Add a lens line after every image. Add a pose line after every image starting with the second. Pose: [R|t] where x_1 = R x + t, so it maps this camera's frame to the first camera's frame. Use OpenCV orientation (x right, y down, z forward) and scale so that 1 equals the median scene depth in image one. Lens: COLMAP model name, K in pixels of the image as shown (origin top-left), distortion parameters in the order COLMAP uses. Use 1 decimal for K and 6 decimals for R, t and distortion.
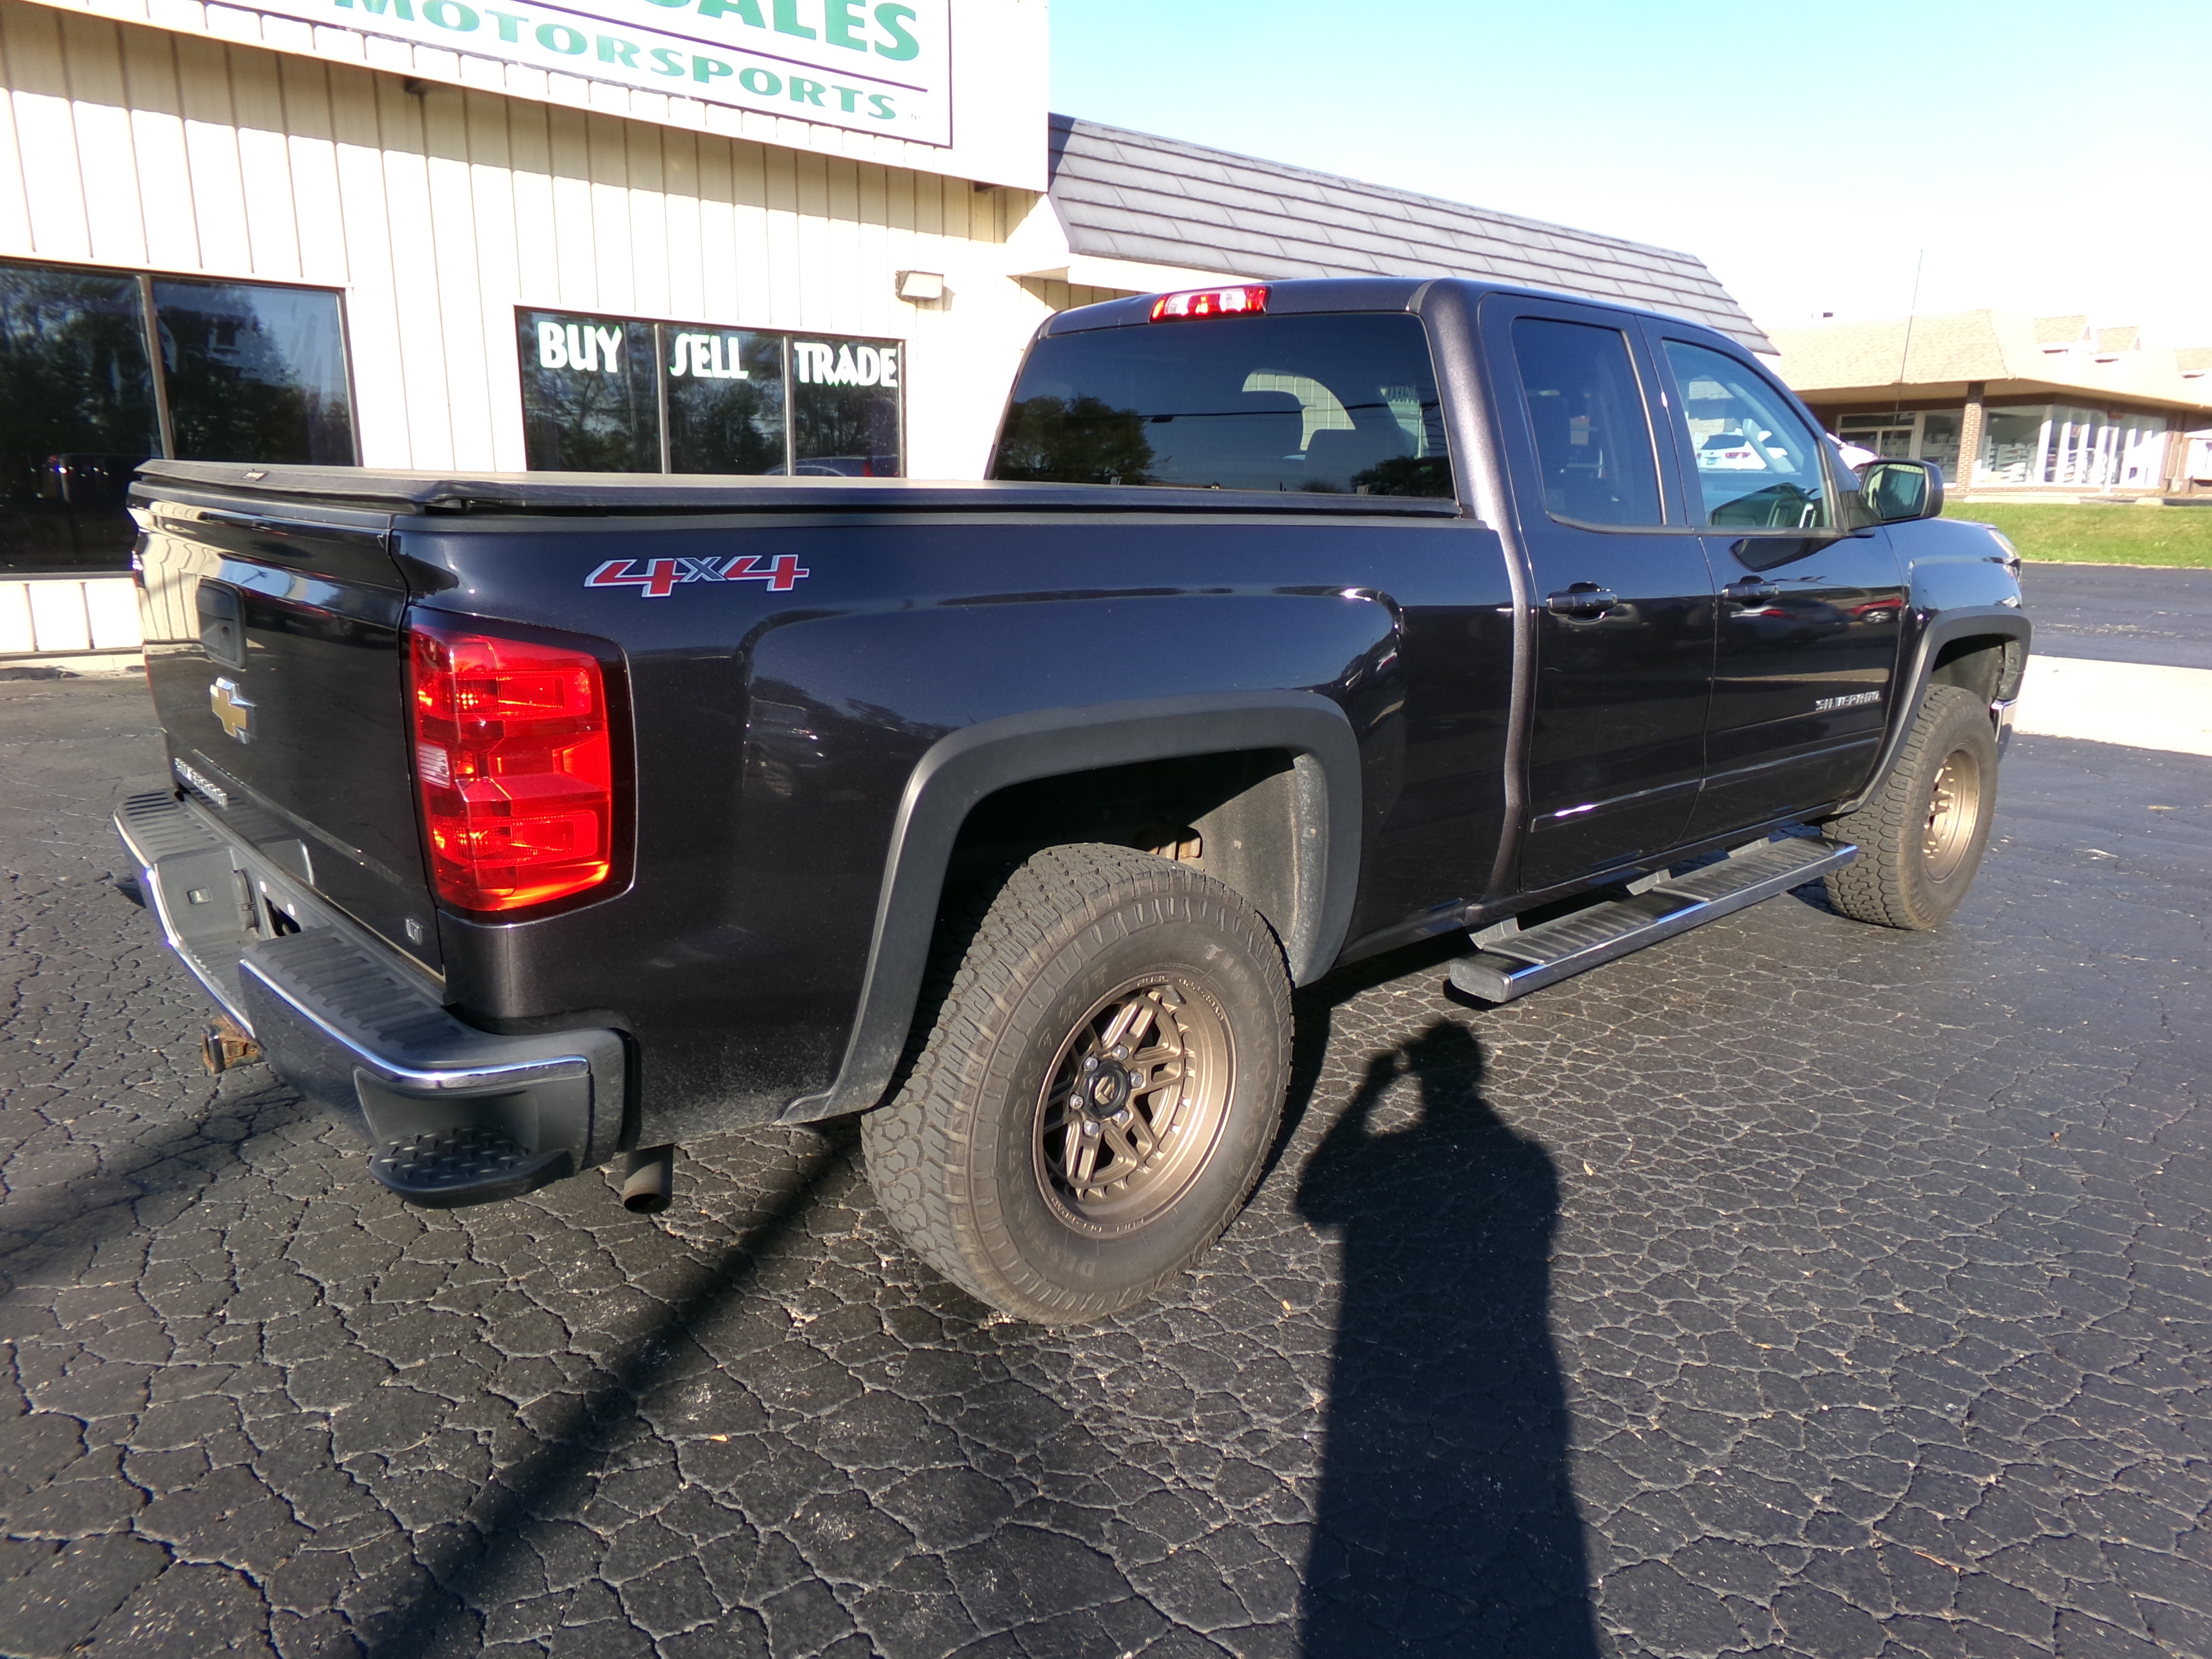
lens RADIAL K [[1476.5, 0, 1109.1], [0, 1476.5, 828.5], [0, 0, 1]] dist [-0.007624, 0.015076]
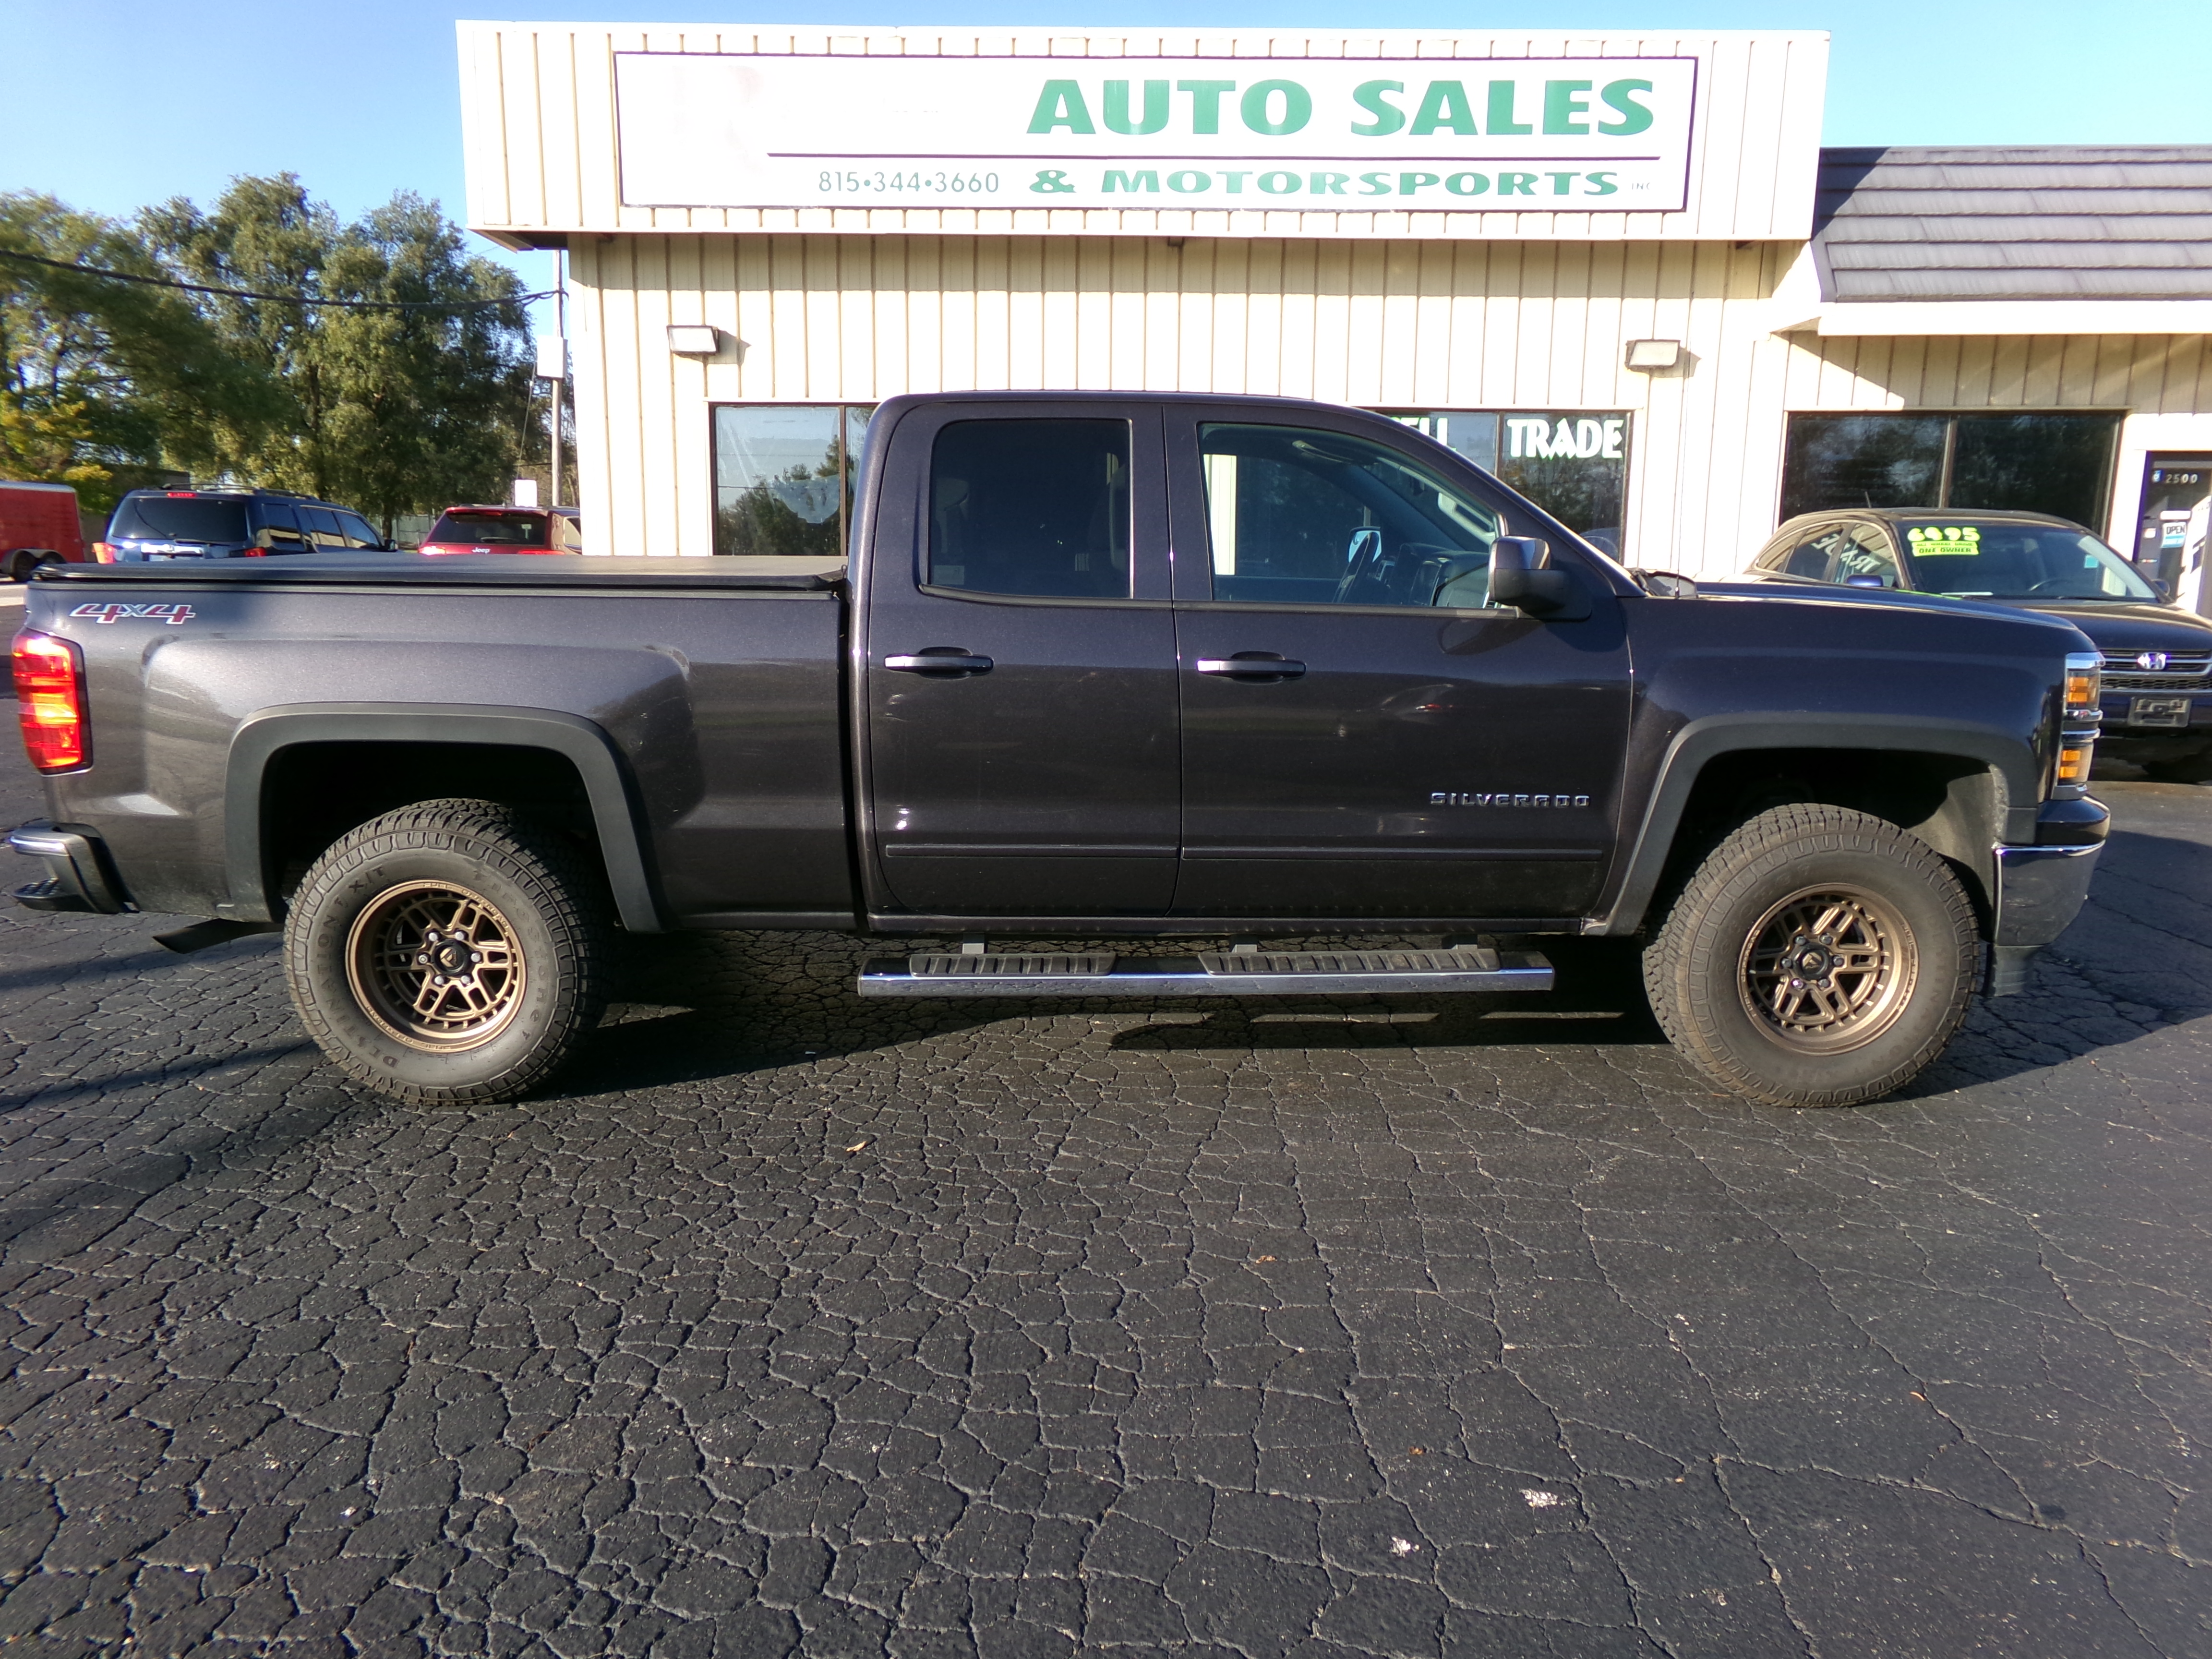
lens RADIAL K [[1476.5, 0, 1100.9], [0, 1476.5, 827.6], [0, 0, 1]] dist [-0.007624, 0.015076]
pose [[0.745324, 0.114879, -0.656730, 0.281179], [-0.144406, 0.989476, 0.009198, -0.012958], [0.650875, 0.087981, 0.754069, 0.052052]]
